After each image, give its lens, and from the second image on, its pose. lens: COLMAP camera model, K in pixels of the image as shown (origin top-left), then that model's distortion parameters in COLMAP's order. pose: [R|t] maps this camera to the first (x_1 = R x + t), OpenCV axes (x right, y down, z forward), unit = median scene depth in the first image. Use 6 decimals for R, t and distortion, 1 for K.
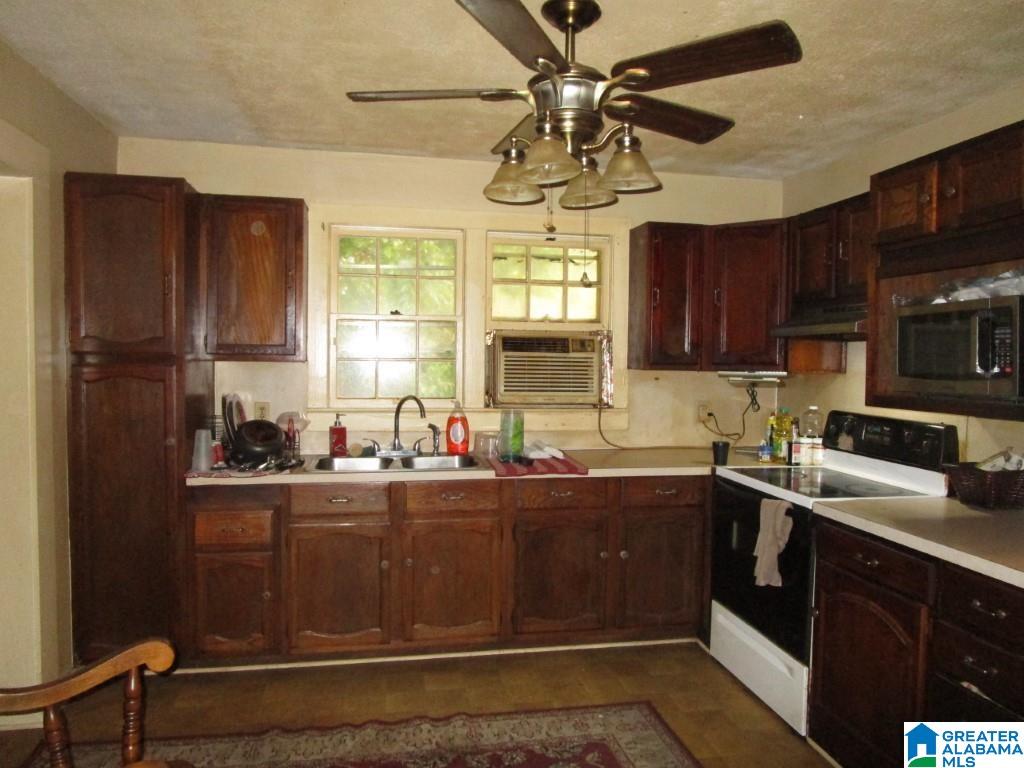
lens RADIAL K [[727.0, 0, 511.8], [0, 727.0, 375.4], [0, 0, 1]] dist [-0.034827, 0.014309]
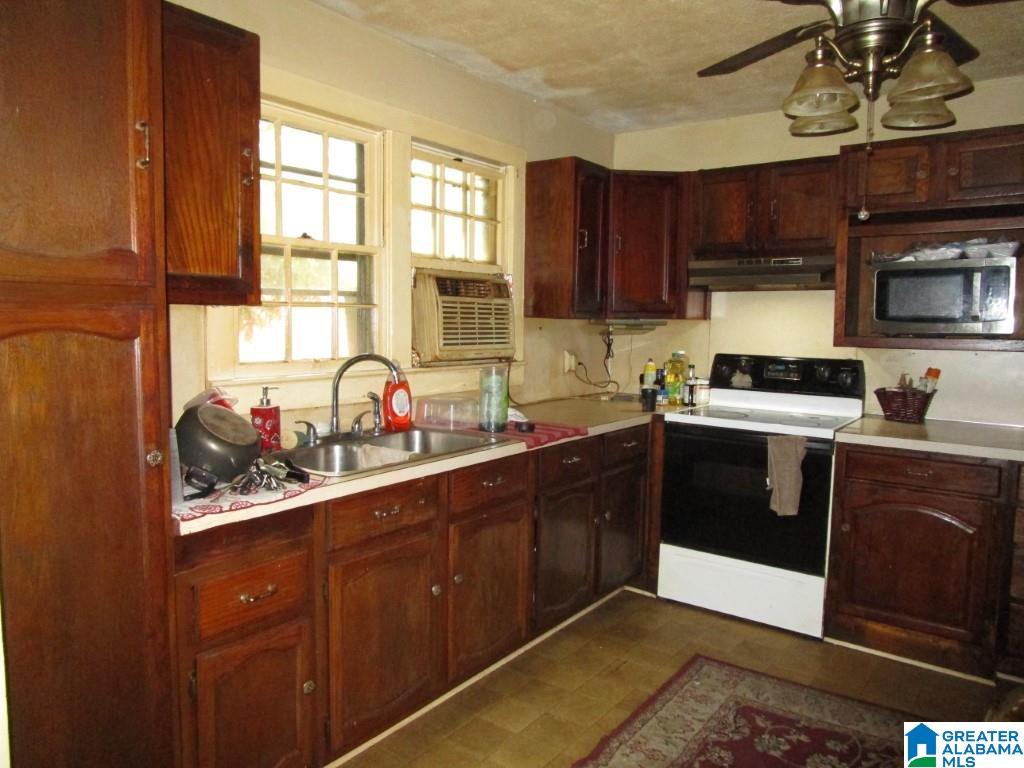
lens RADIAL K [[727.0, 0, 509.8], [0, 727.0, 377.6], [0, 0, 1]] dist [-0.034827, 0.014309]
pose [[0.735313, -0.058225, 0.675222, -0.588127], [0.014094, 0.997401, 0.070658, 0.002040], [-0.677581, -0.042440, 0.734222, 0.427605]]
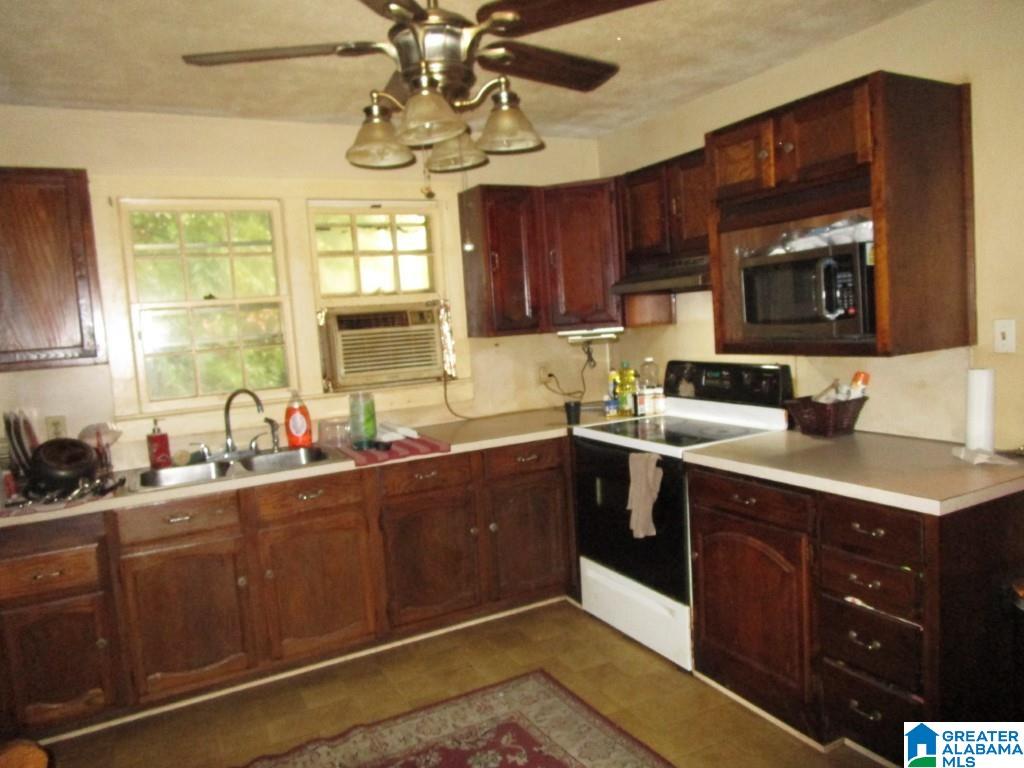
lens RADIAL K [[727.0, 0, 511.9], [0, 727.0, 375.7], [0, 0, 1]] dist [-0.034827, 0.014309]
pose [[0.951599, -0.102469, 0.289759, -0.089813], [0.088443, 0.994204, 0.061129, -0.015275], [-0.294343, -0.032543, 0.955146, 0.062780]]
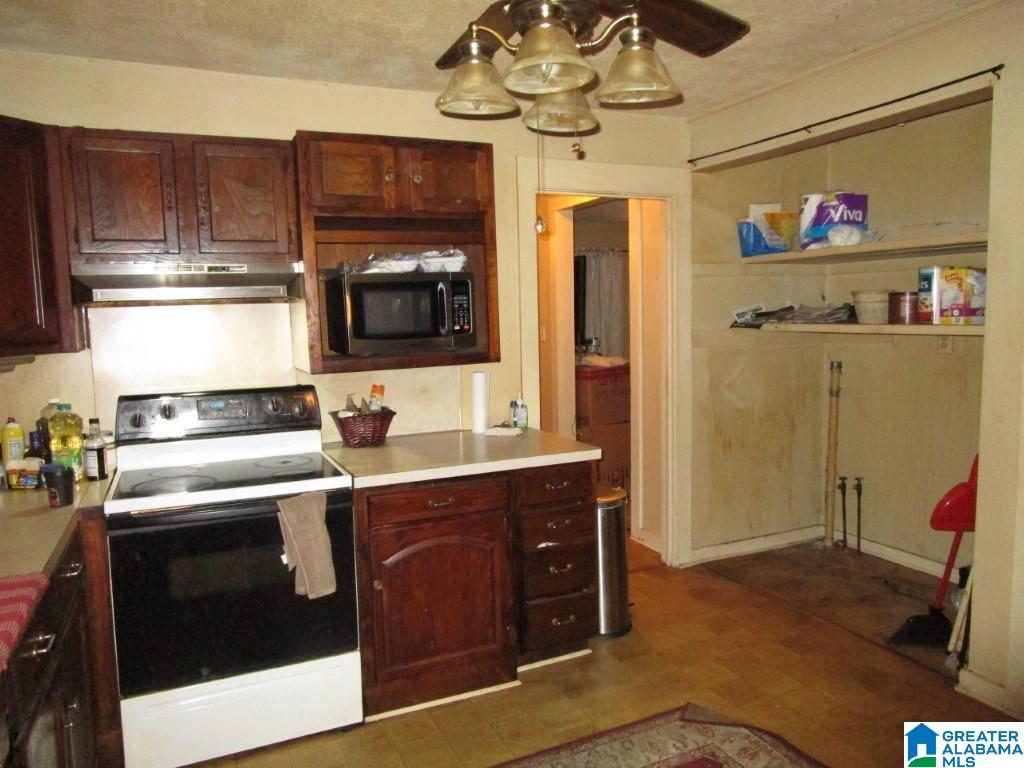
lens RADIAL K [[727.0, 0, 509.3], [0, 727.0, 381.1], [0, 0, 1]] dist [-0.034827, 0.014309]
pose [[-0.245737, -0.100886, 0.964072, -0.436738], [0.048308, 0.992059, 0.116128, -0.041380], [-0.968132, 0.075109, -0.238912, 0.840399]]
